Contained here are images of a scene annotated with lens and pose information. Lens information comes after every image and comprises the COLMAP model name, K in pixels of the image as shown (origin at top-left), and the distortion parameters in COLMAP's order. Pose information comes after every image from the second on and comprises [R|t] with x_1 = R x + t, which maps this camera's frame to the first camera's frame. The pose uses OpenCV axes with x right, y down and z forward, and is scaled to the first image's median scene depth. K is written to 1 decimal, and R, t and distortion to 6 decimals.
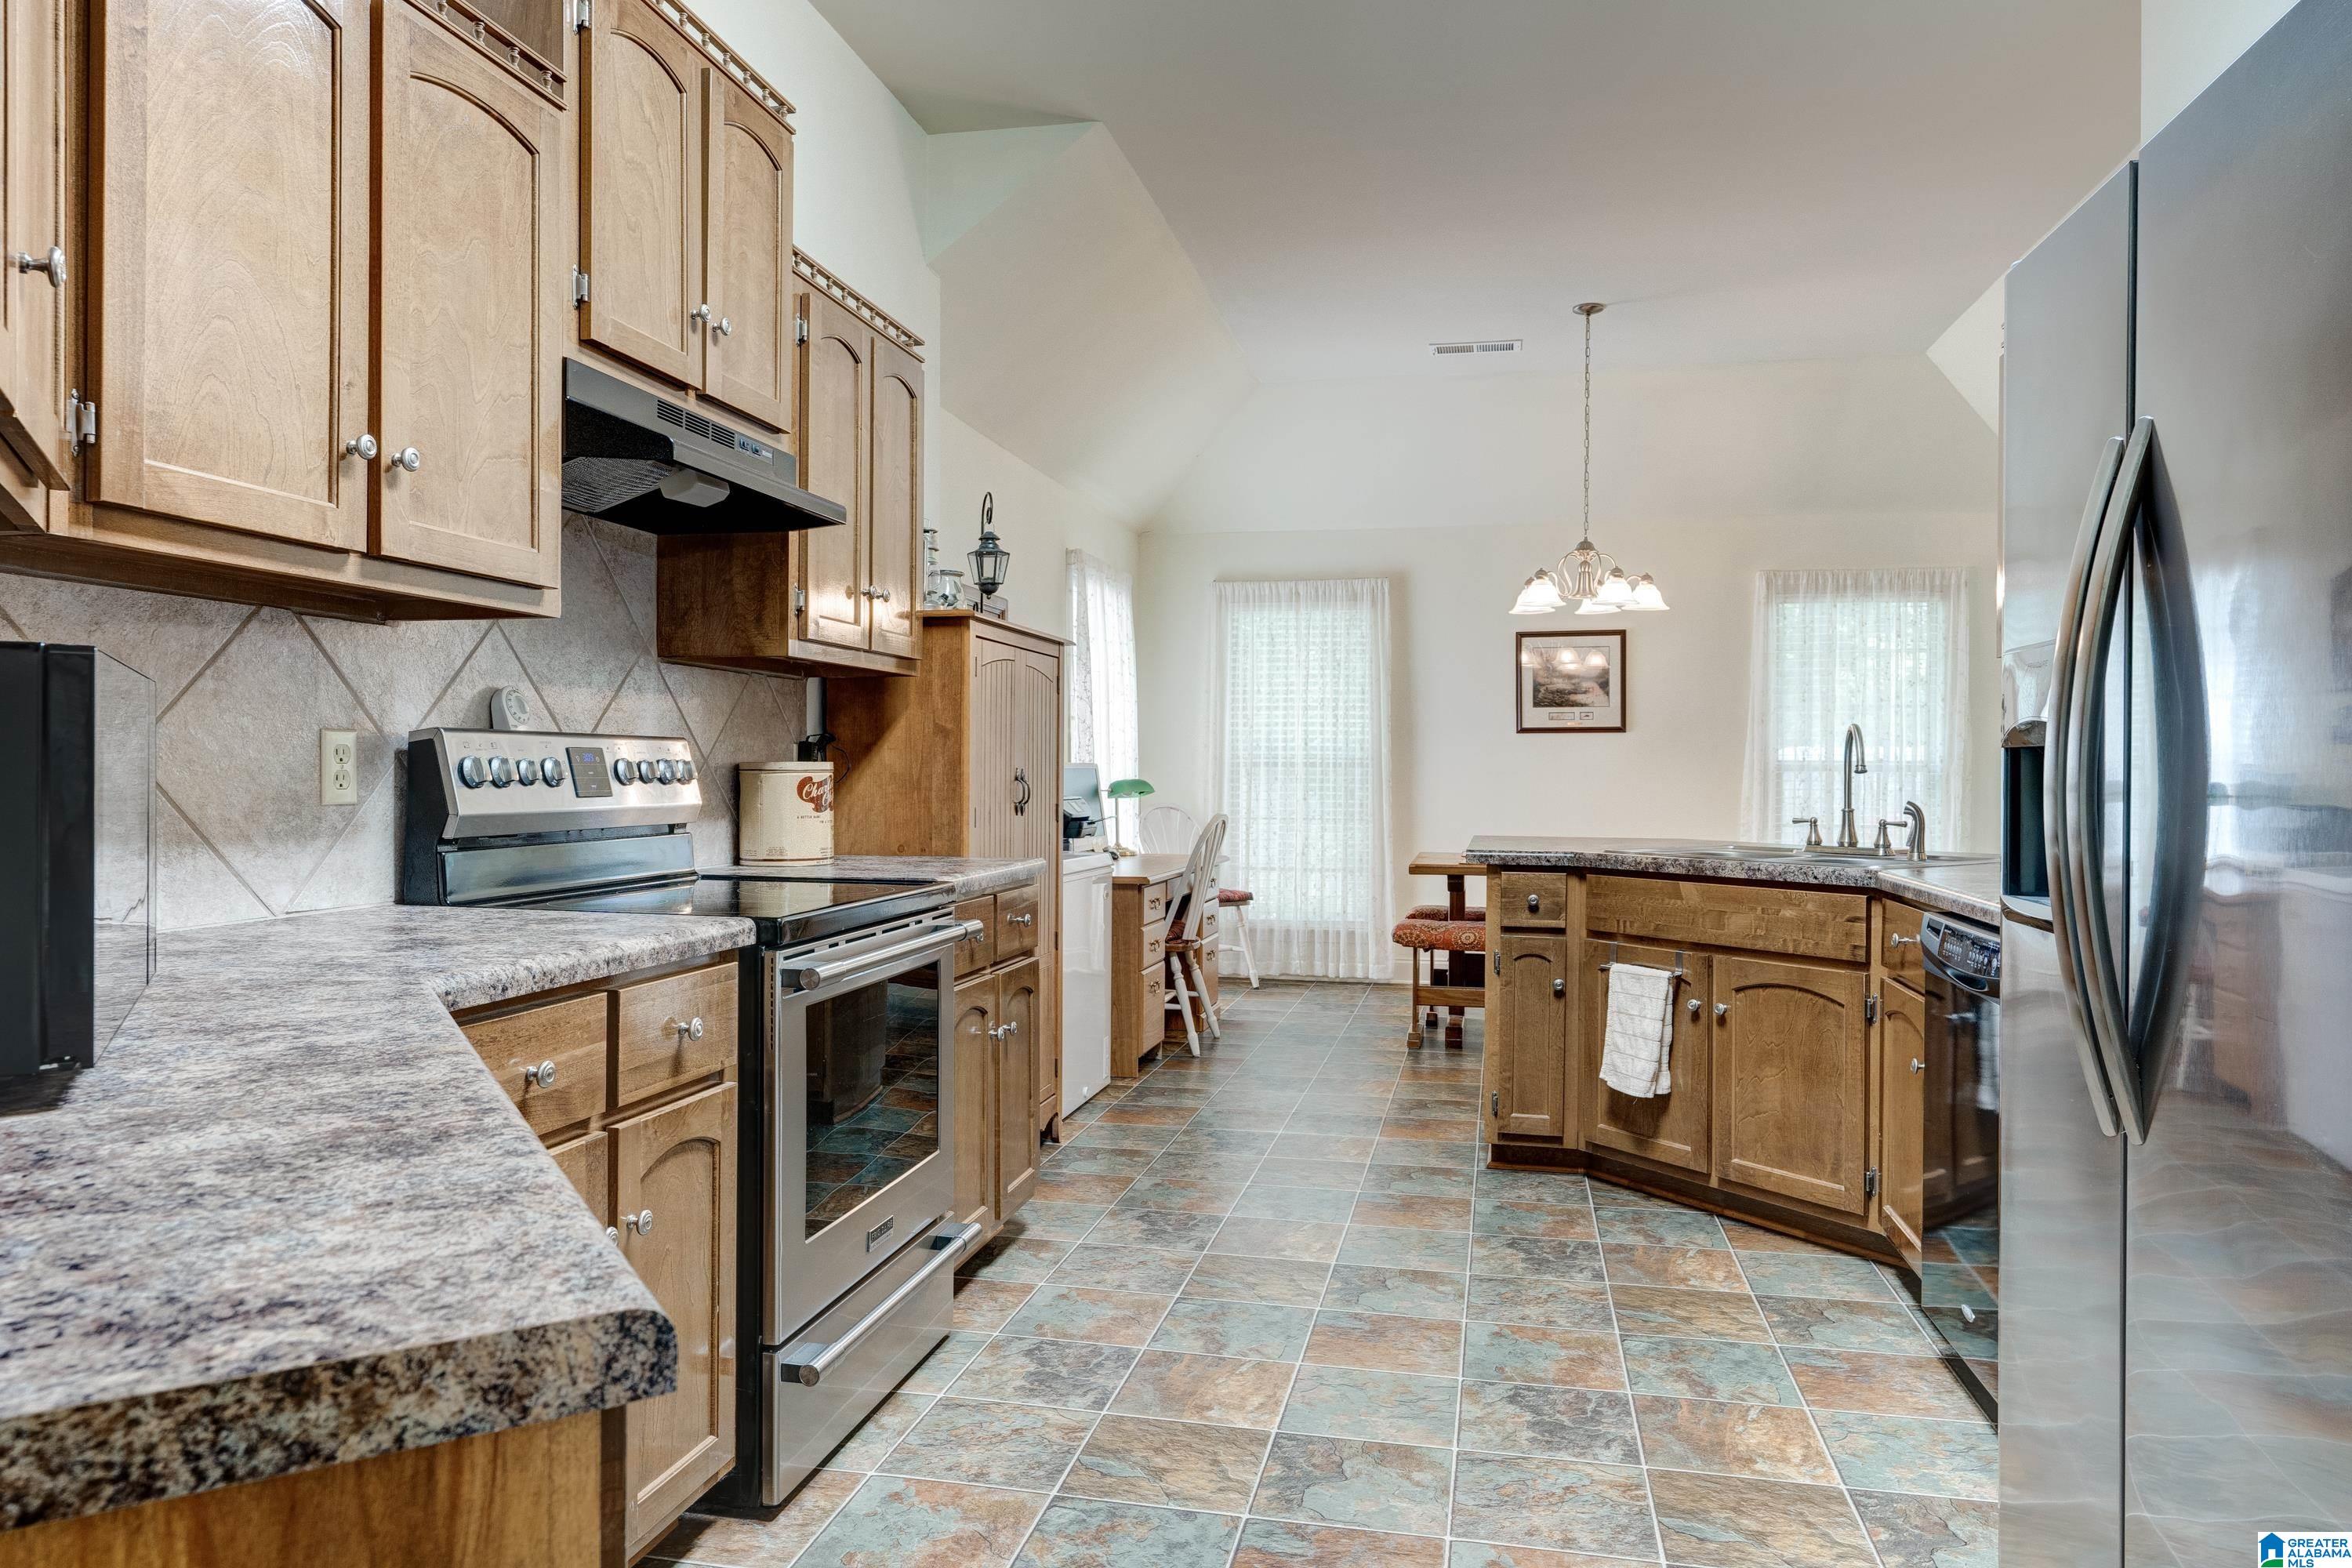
lens RADIAL K [[1554.9, 0, 1178.0], [0, 1554.9, 787.5], [0, 0, 1]] dist [-0.000015, -0.000132]
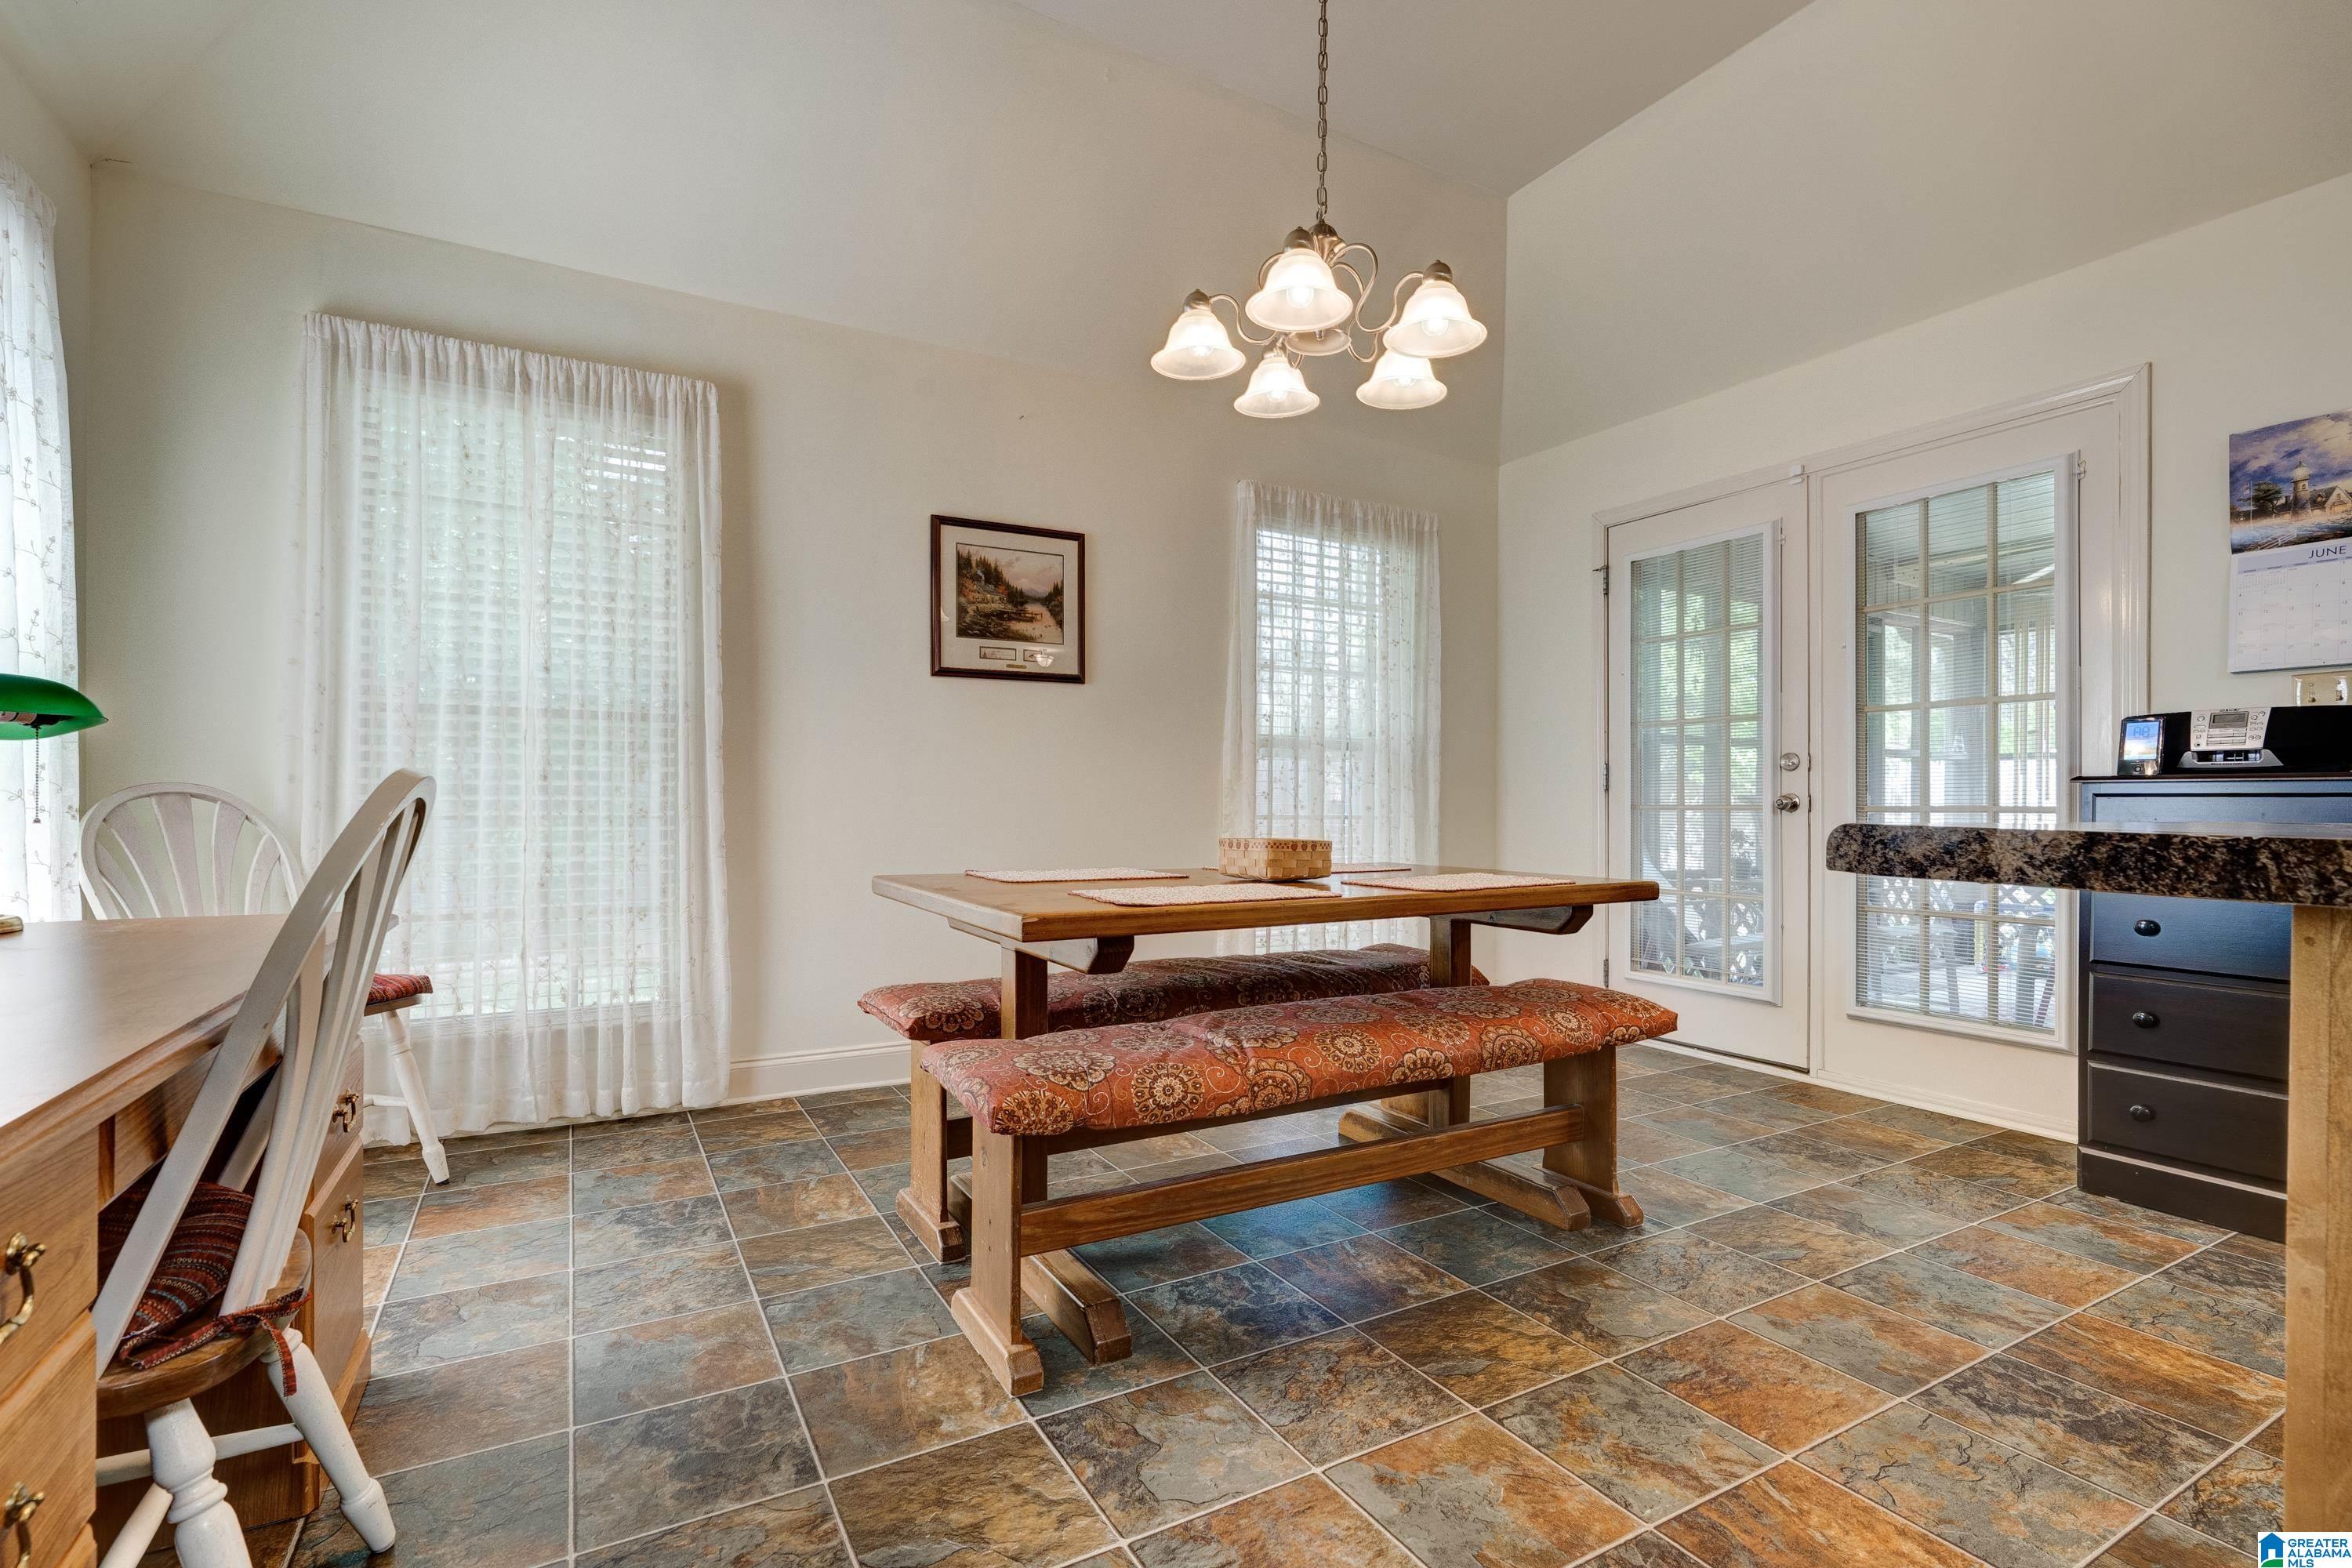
lens RADIAL K [[1082.5, 0, 1178.8], [0, 1082.5, 802.6], [0, 0, 1]] dist [-0.005058, 0.000659]
pose [[0.752550, -0.005313, 0.658513, 0.004002], [0.006518, 0.999979, 0.000619, 0.016419], [-0.658502, 0.003826, 0.752569, 0.593473]]
